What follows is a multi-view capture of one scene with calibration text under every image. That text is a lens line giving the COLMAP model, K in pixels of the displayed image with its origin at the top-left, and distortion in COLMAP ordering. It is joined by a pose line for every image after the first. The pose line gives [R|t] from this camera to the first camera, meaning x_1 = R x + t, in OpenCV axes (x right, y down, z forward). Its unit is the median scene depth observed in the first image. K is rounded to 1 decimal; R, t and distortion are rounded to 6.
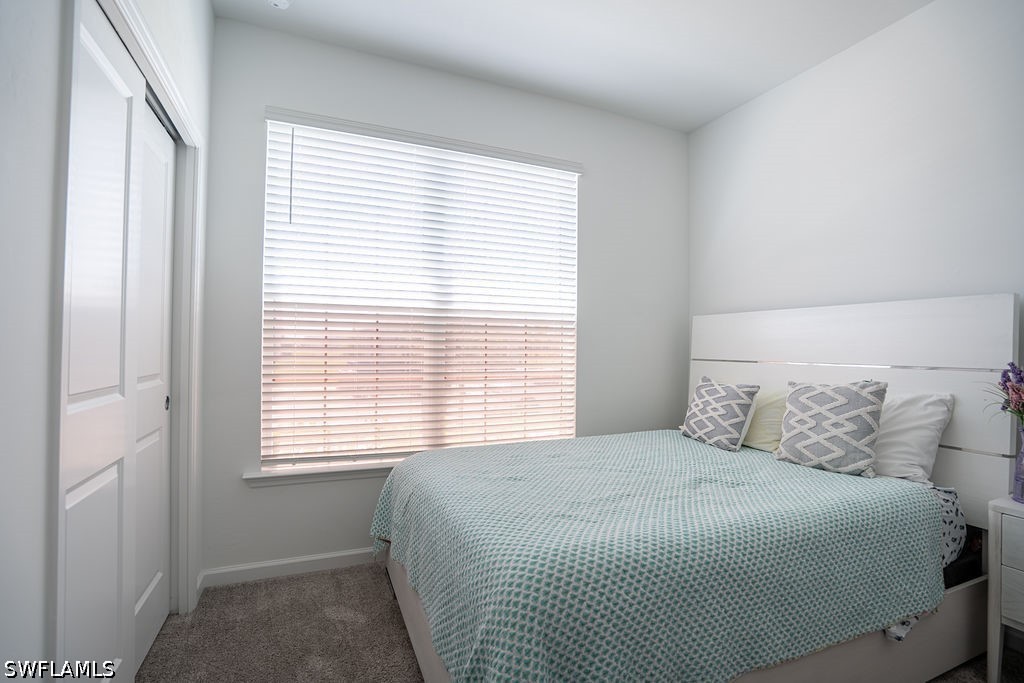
lens RADIAL K [[471.4, 0, 512.5], [0, 471.4, 341.3], [0, 0, 1]] dist [-0.055030, 0.023516]
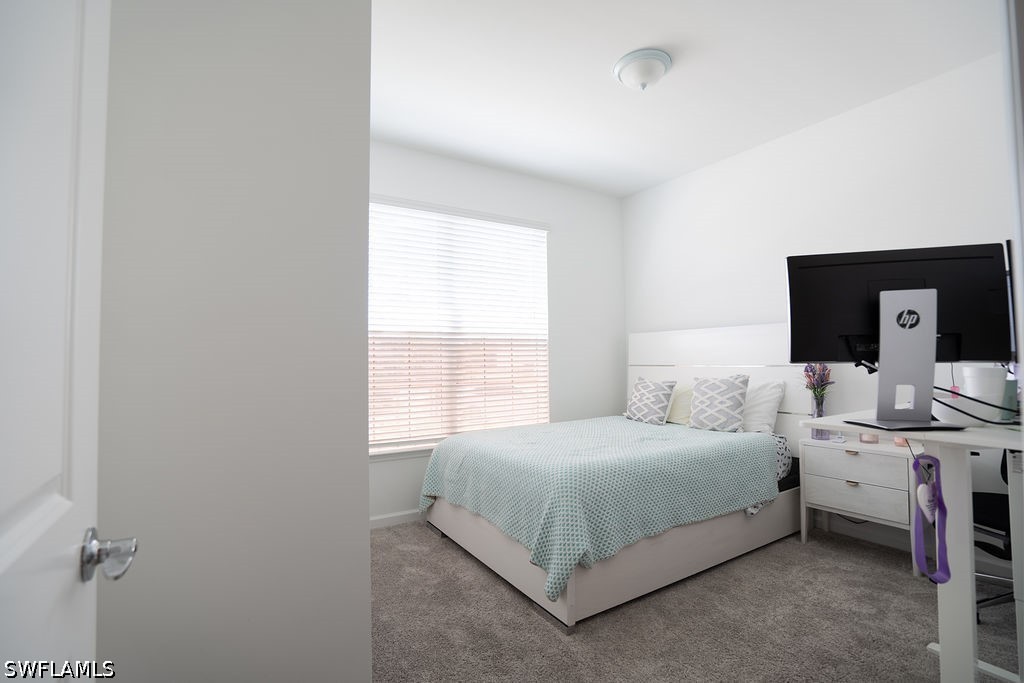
lens RADIAL K [[471.4, 0, 512.5], [0, 471.4, 341.3], [0, 0, 1]] dist [-0.055030, 0.023516]
pose [[0.987954, -0.017735, 0.153730, -0.247045], [0.021595, 0.999491, -0.023477, -0.010335], [-0.153235, 0.026514, 0.987834, -0.465039]]
